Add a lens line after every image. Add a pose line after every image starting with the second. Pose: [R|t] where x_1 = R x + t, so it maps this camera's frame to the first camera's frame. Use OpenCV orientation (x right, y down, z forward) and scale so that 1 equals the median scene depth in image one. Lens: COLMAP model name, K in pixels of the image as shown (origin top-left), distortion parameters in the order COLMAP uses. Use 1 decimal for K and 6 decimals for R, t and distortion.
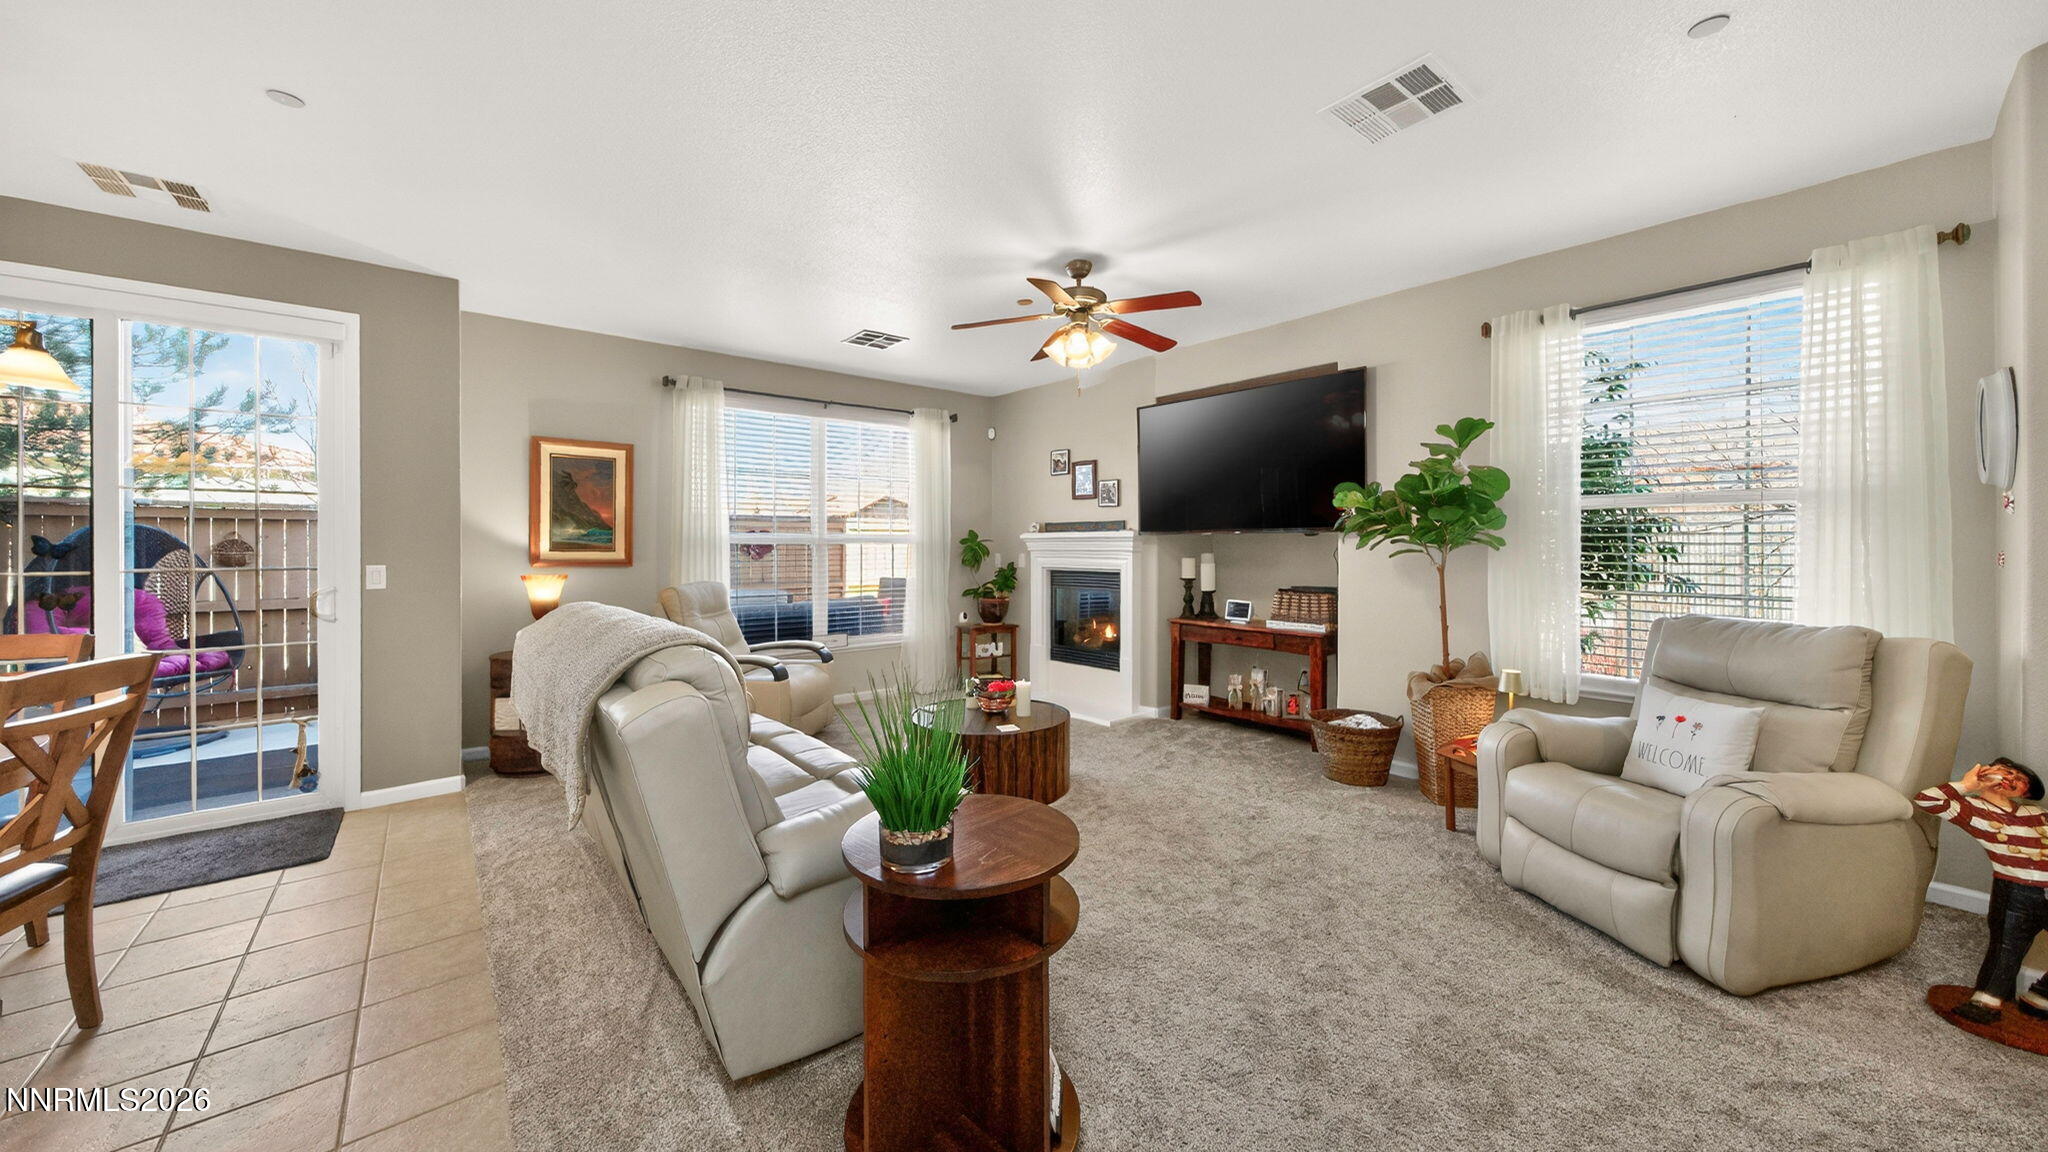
lens RADIAL K [[719.3, 0, 1022.9], [0, 719.3, 545.6], [0, 0, 1]] dist [-0.009834, 0.003022]
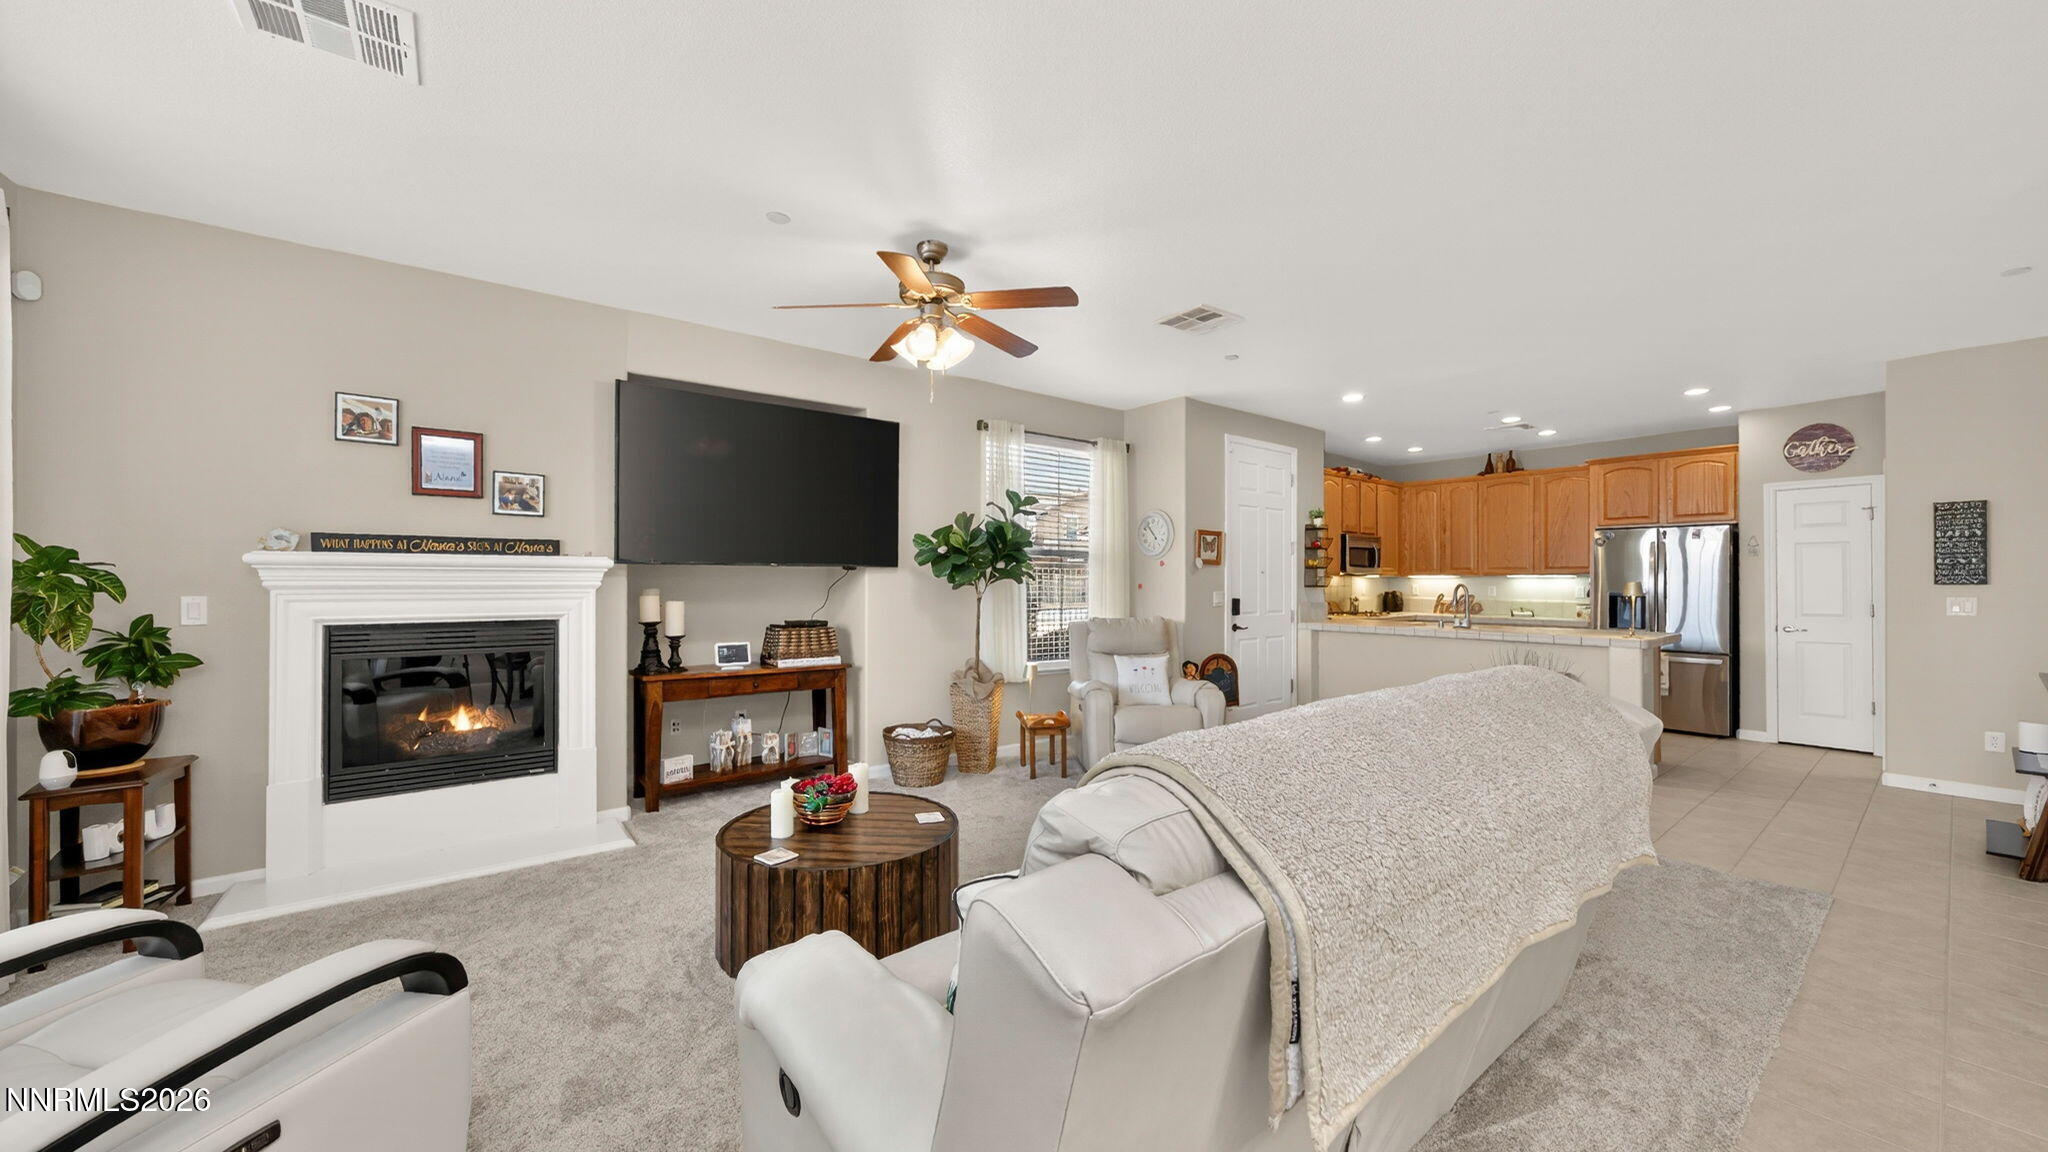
lens RADIAL K [[719.3, 0, 1019.8], [0, 719.3, 577.4], [0, 0, 1]] dist [-0.009834, 0.003022]
pose [[0.046093, 0.004980, 0.998925, -0.596361], [-0.003759, 0.999981, -0.004812, 0.001150], [-0.998930, -0.003533, 0.046111, 0.661898]]
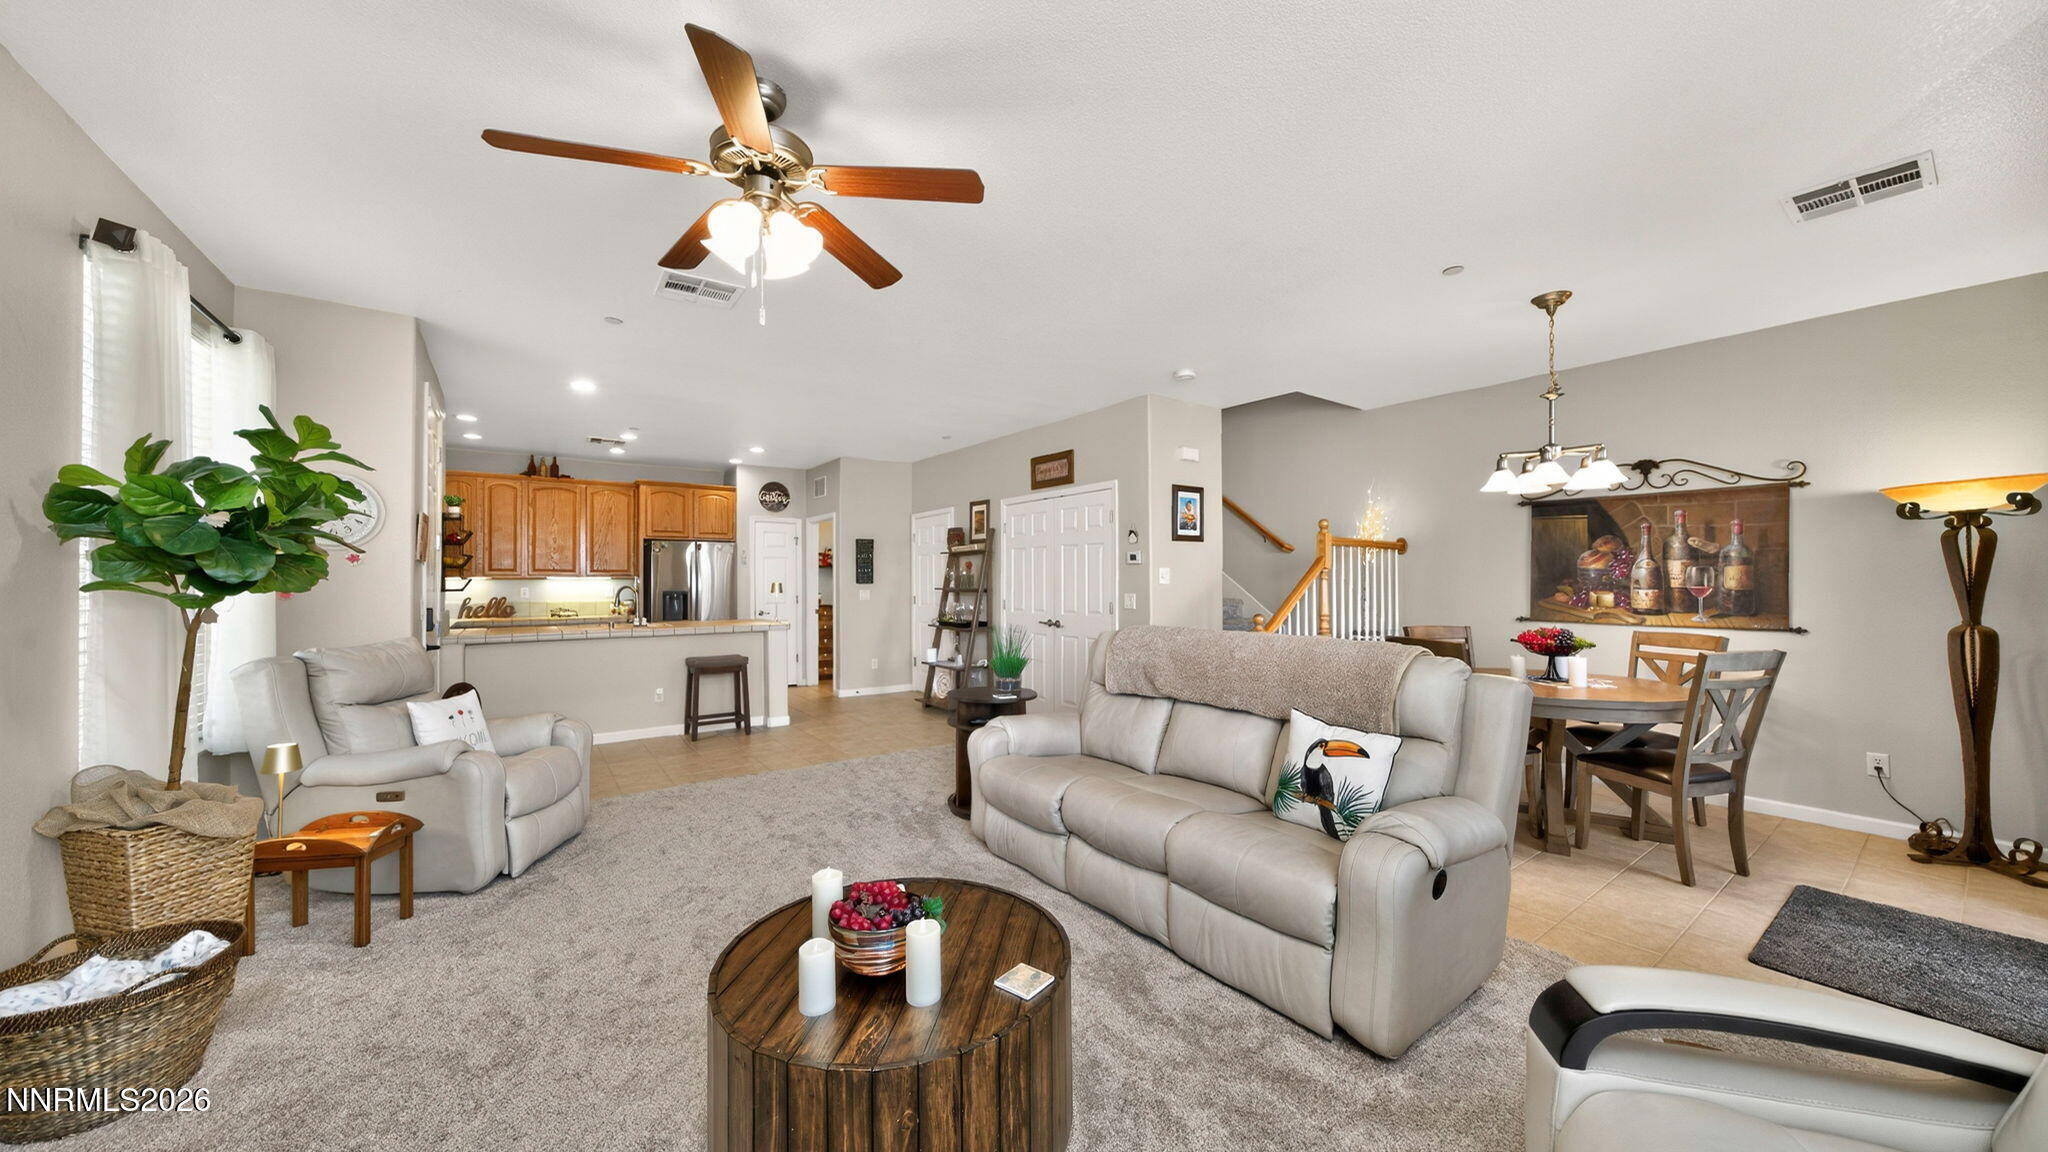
lens RADIAL K [[719.3, 0, 1027.8], [0, 719.3, 575.1], [0, 0, 1]] dist [-0.009834, 0.003022]
pose [[-0.997407, 0.004020, 0.071856, -0.141772], [0.003407, 0.999957, -0.008650, -0.001553], [-0.071887, -0.008383, -0.997378, 1.229162]]
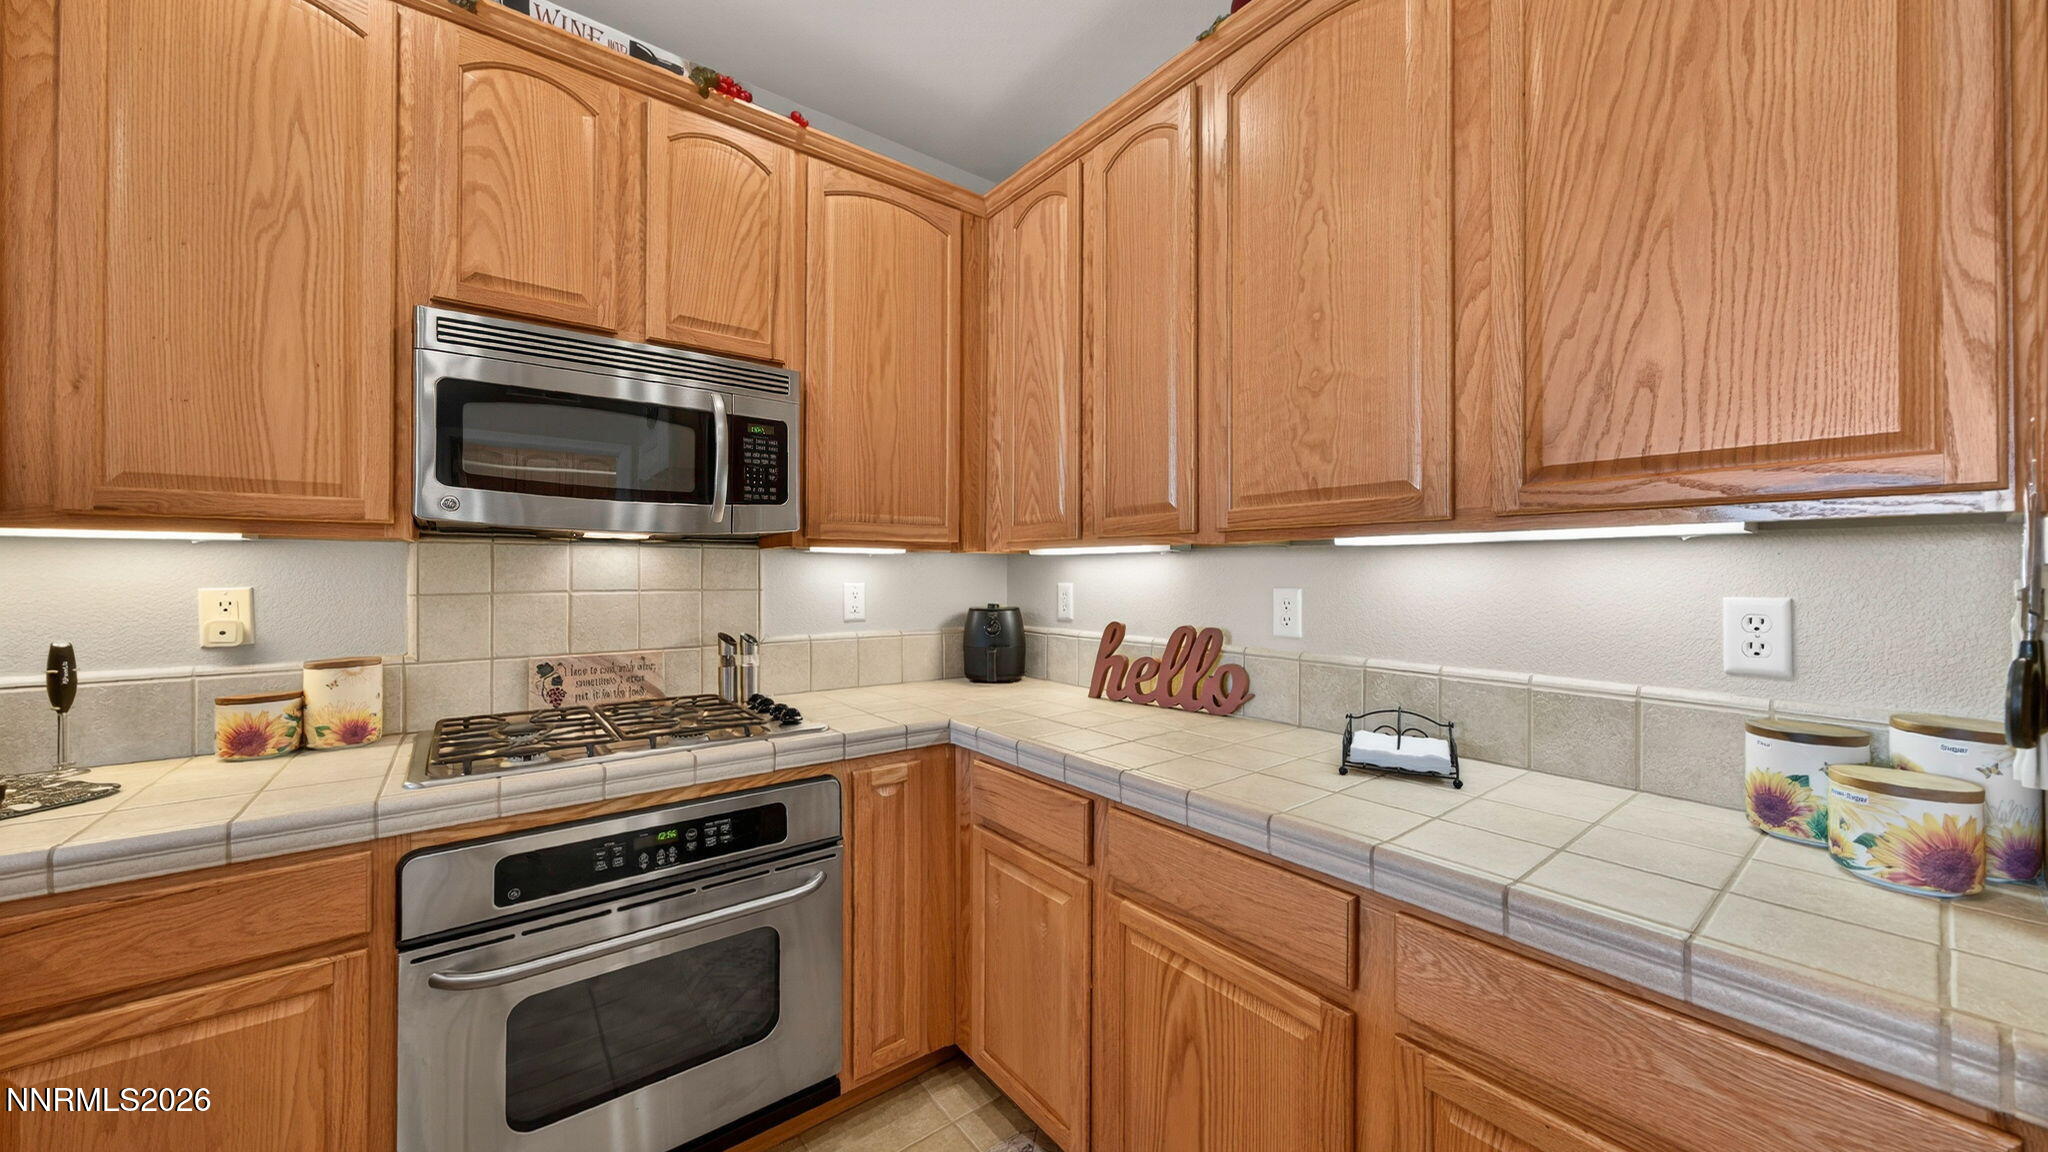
lens RADIAL K [[719.3, 0, 1028.0], [0, 719.3, 564.6], [0, 0, 1]] dist [-0.009834, 0.003022]
pose [[0.012505, 0.013056, 0.999837, 0.803498], [-0.003095, 0.999910, -0.013019, 0.000337], [-0.999917, -0.002932, 0.012544, -0.269761]]
